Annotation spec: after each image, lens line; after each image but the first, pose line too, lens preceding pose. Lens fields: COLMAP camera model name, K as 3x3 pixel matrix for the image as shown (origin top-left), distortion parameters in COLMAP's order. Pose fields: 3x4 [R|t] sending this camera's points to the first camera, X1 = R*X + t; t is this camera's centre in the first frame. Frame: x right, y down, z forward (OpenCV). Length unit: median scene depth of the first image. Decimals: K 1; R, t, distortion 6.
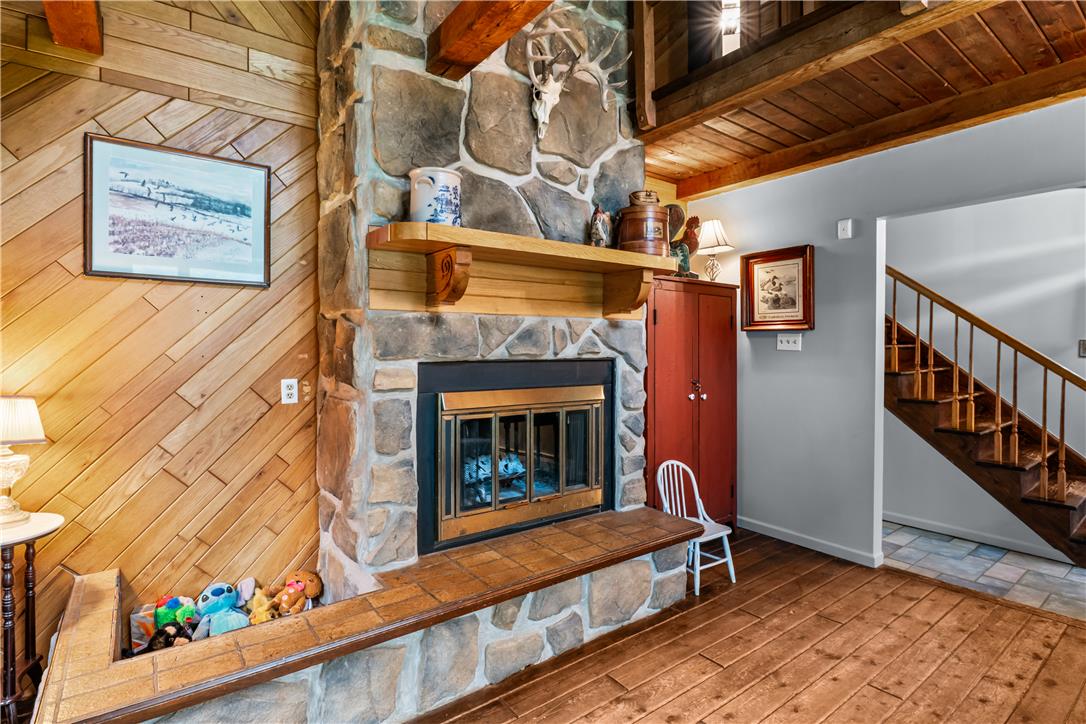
lens RADIAL K [[522.9, 0, 541.9], [0, 522.9, 364.9], [0, 0, 1]] dist [-0.002820, -0.007075]
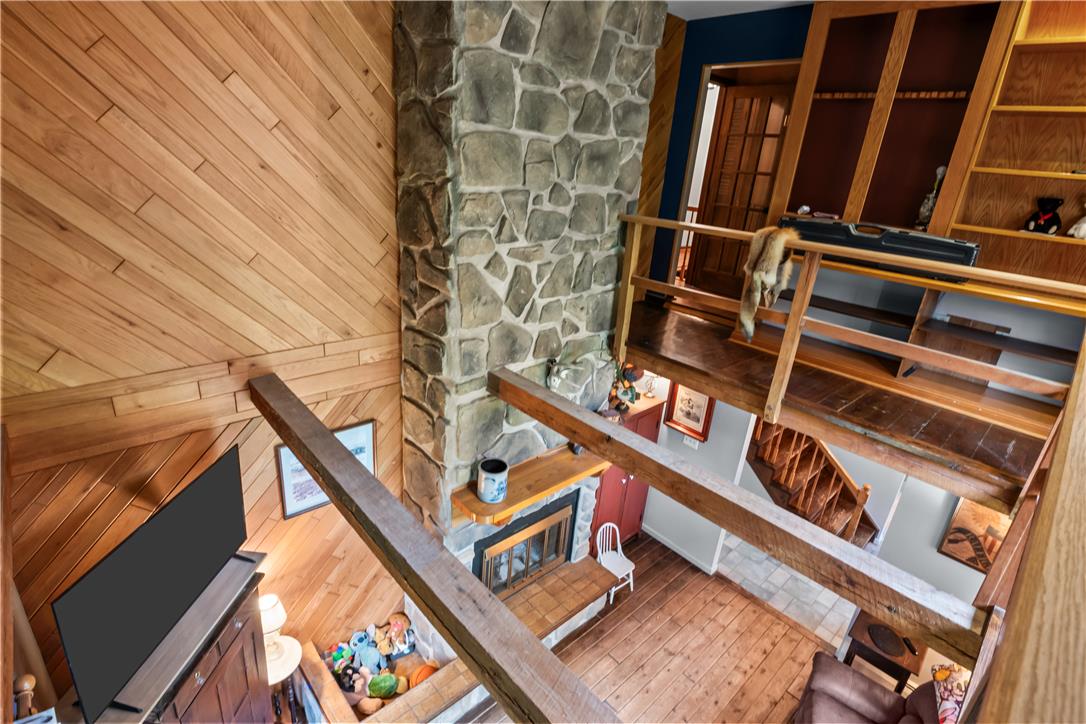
lens RADIAL K [[522.9, 0, 539.7], [0, 522.9, 353.0], [0, 0, 1]] dist [-0.002820, -0.007075]
pose [[0.990819, 0.038377, 0.129637, -0.239857], [-0.081976, 0.933031, 0.350334, -1.091310], [-0.107511, -0.357744, 0.927610, -0.384932]]
